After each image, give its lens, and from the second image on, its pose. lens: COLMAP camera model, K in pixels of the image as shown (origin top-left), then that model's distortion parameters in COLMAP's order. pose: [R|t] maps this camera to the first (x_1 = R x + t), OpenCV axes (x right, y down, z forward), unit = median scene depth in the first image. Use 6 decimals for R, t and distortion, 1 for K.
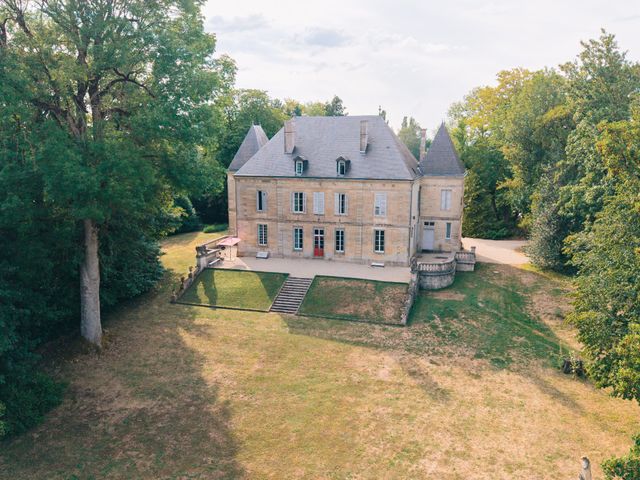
lens RADIAL K [[570.5, 0, 320.0], [0, 570.5, 240.0], [0, 0, 1]] dist [0.014468, -0.130170]
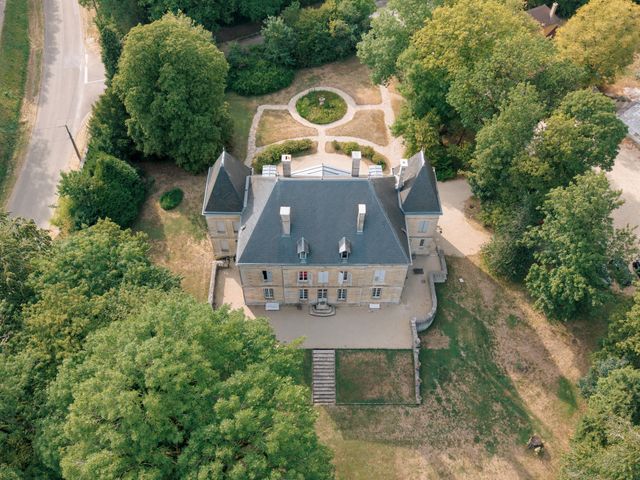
lens RADIAL K [[570.5, 0, 320.0], [0, 570.5, 240.0], [0, 0, 1]] dist [0.014468, -0.130170]
pose [[0.955440, -0.226909, 0.188805, -0.241832], [0.044121, 0.742204, 0.668720, -1.036060], [-0.291870, -0.630591, 0.719143, 0.311829]]
